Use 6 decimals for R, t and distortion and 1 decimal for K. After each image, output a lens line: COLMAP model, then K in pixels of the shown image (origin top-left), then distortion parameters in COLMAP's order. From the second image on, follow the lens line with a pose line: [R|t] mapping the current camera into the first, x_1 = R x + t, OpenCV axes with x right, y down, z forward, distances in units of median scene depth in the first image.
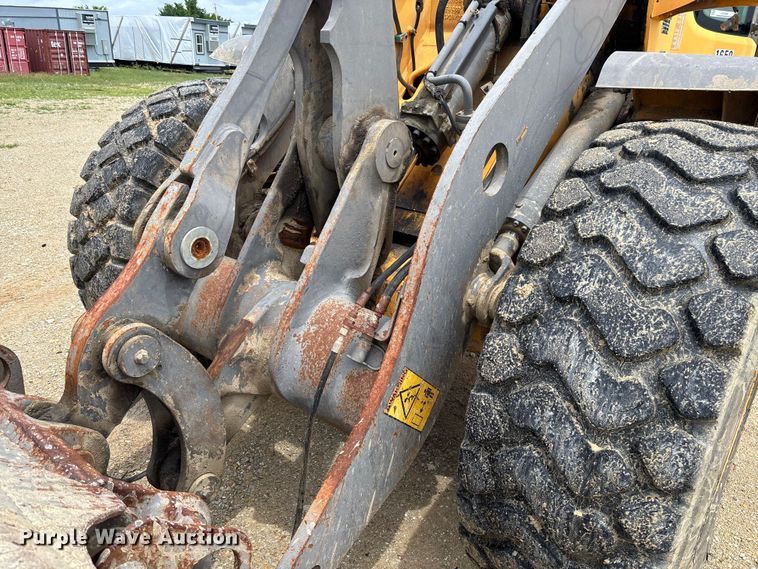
lens RADIAL K [[573.8, 0, 374.7], [0, 573.8, 288.2], [0, 0, 1]] dist [0.043245, -0.053439]
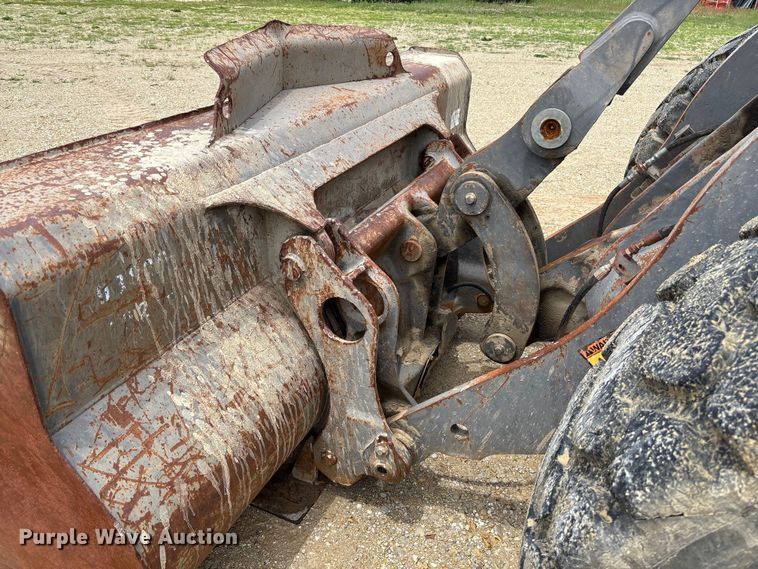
lens RADIAL K [[572.4, 0, 375.2], [0, 572.4, 291.2], [0, 0, 1]] dist [0.055166, -0.068987]
pose [[0.240143, 0.439549, -0.865522, 0.568996], [-0.367053, 0.866532, 0.338221, -0.042280], [0.898667, 0.236471, 0.369430, 0.311583]]
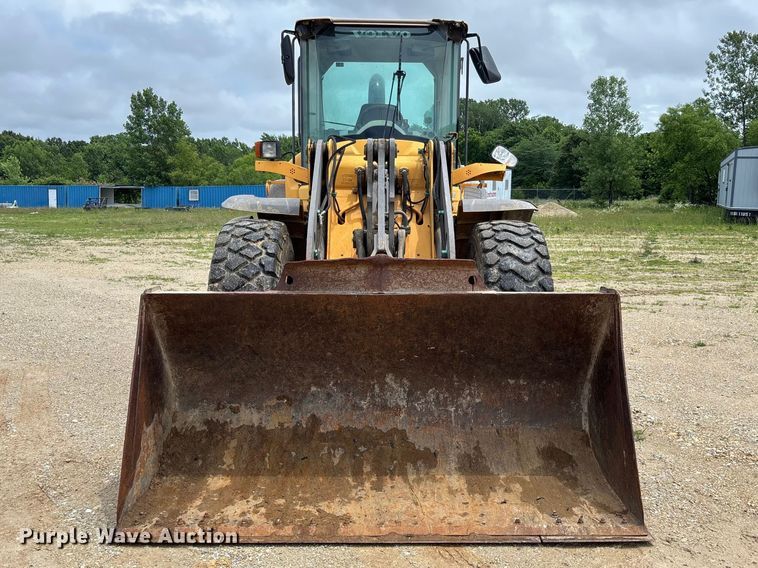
lens RADIAL K [[750.4, 0, 385.5], [0, 750.4, 274.8], [0, 0, 1]] dist [0.105100, -0.009191]
pose [[0.773101, -0.108517, 0.624931, -2.080818], [0.264015, 0.950903, -0.161492, 0.394070], [-0.576724, 0.289841, 0.763794, -1.355418]]
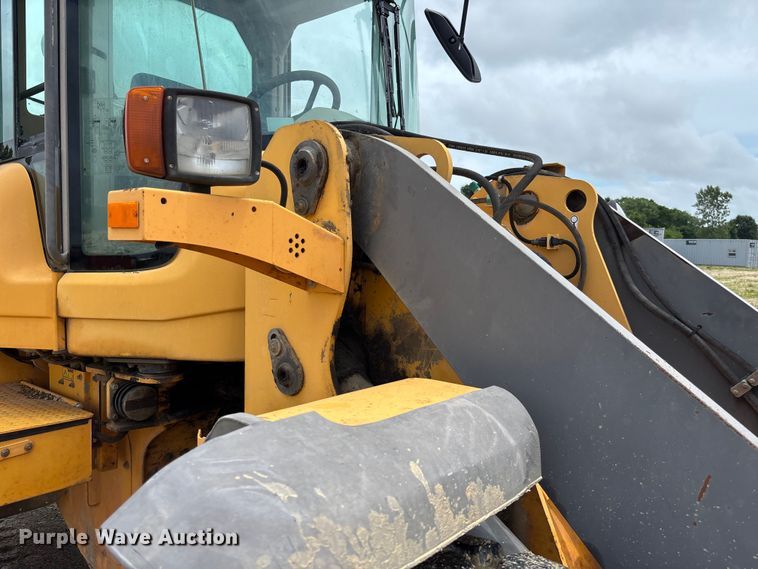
lens RADIAL K [[574.4, 0, 386.4], [0, 574.4, 286.1], [0, 0, 1]] dist [0.053685, -0.068743]
pose [[0.038639, -0.112766, 0.992870, -0.717309], [0.345216, 0.933940, 0.092638, -0.792652], [-0.937728, 0.339175, 0.075015, 1.463245]]
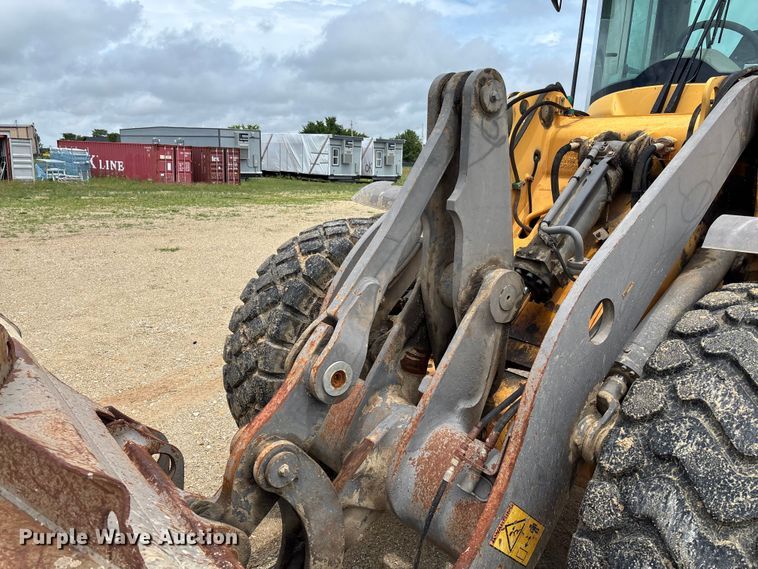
lens RADIAL K [[572.4, 0, 375.2], [0, 572.4, 291.2], [0, 0, 1]] dist [0.055166, -0.068987]
pose [[0.979213, 0.036074, -0.199601, 0.004590], [-0.068168, 0.985348, -0.156340, -0.056923], [0.191037, 0.166697, 0.967325, -0.141256]]
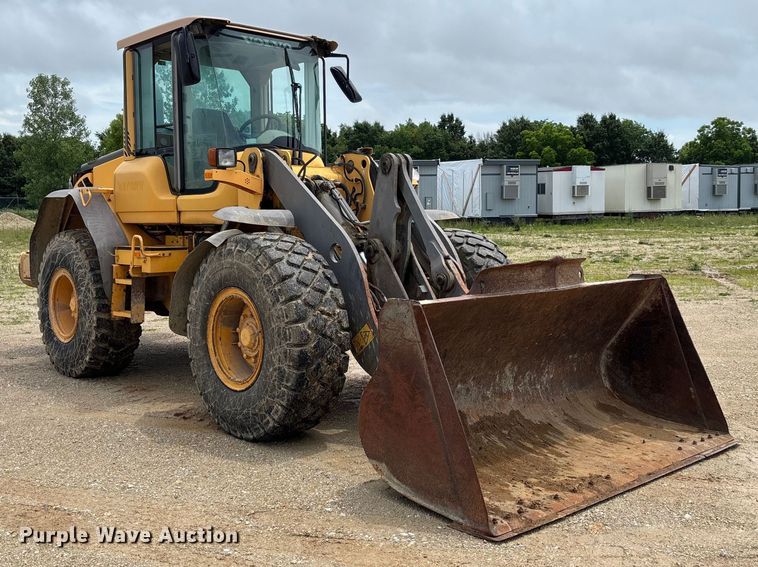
lens RADIAL K [[811.8, 0, 378.4], [0, 811.8, 259.1], [0, 0, 1]] dist [0.152692, -0.419326]
pose [[0.163825, -0.109541, 0.980389, -3.688674], [0.372532, 0.927098, 0.041336, -0.408188], [-0.913445, 0.358454, 0.192689, 0.445573]]
